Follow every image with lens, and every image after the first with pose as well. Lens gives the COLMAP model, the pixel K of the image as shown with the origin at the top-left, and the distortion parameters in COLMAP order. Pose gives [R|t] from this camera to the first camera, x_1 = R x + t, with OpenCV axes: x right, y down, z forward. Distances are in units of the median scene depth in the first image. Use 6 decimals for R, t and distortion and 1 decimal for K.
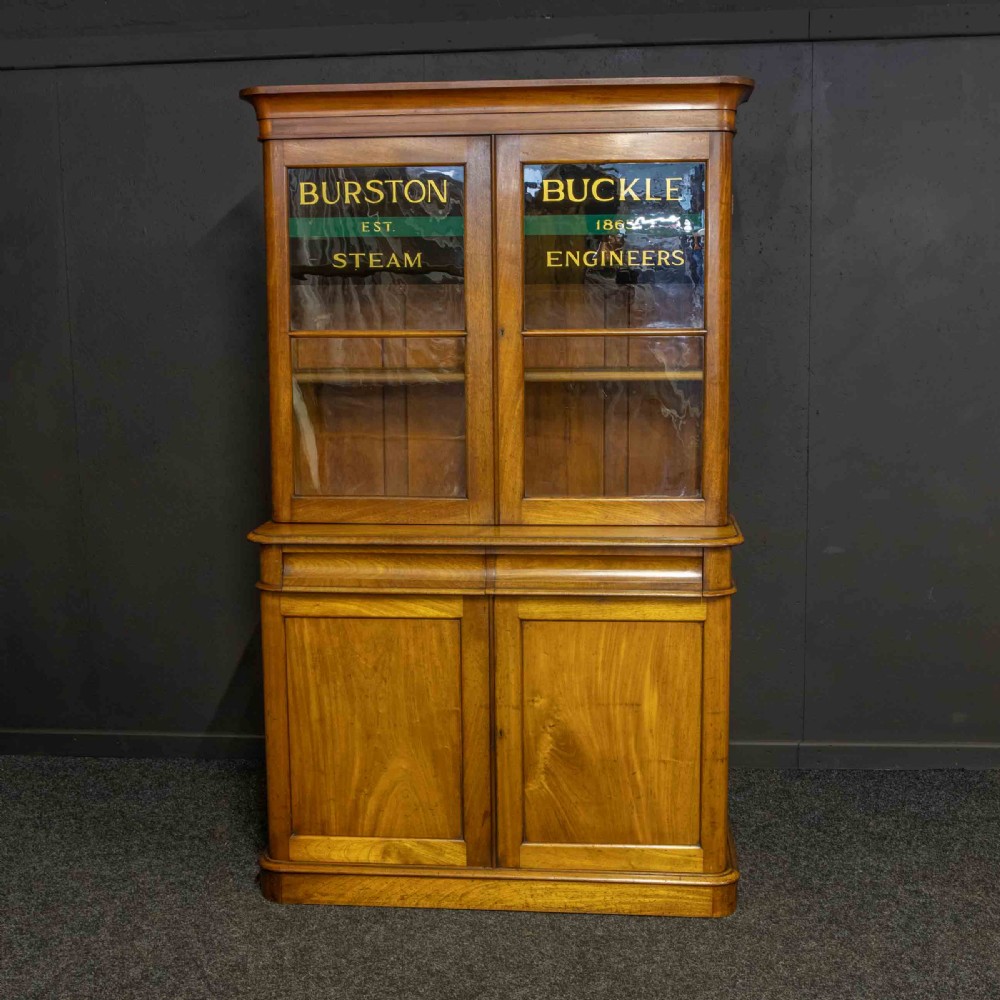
lens RADIAL K [[1345.5, 0, 500.4], [0, 1345.5, 499.1], [0, 0, 1]] dist [-0.028773, -0.028083]
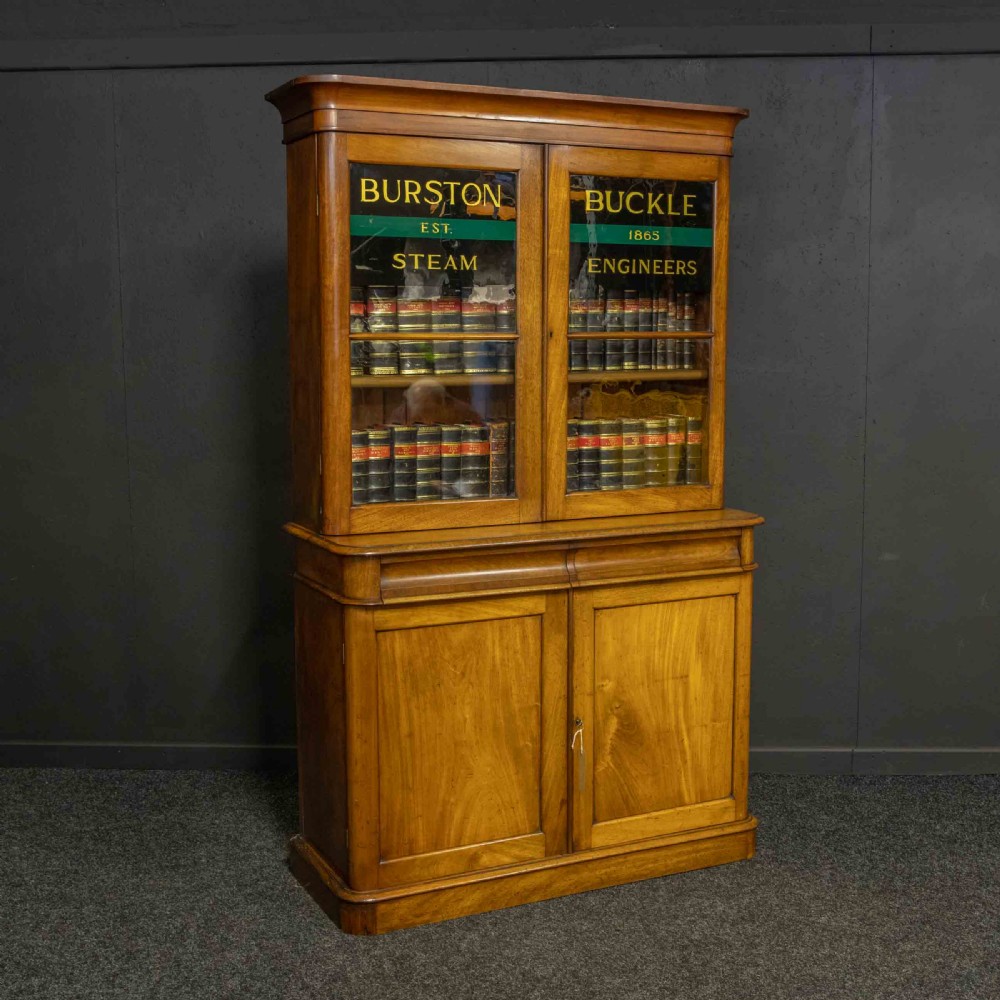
lens RADIAL K [[1345.5, 0, 500.4], [0, 1345.5, 499.1], [0, 0, 1]] dist [-0.028773, -0.028083]
pose [[0.863274, -0.058890, 0.501288, -0.559478], [0.067203, 0.997738, 0.001480, -0.001968], [-0.500241, 0.032411, 0.865279, 0.127597]]
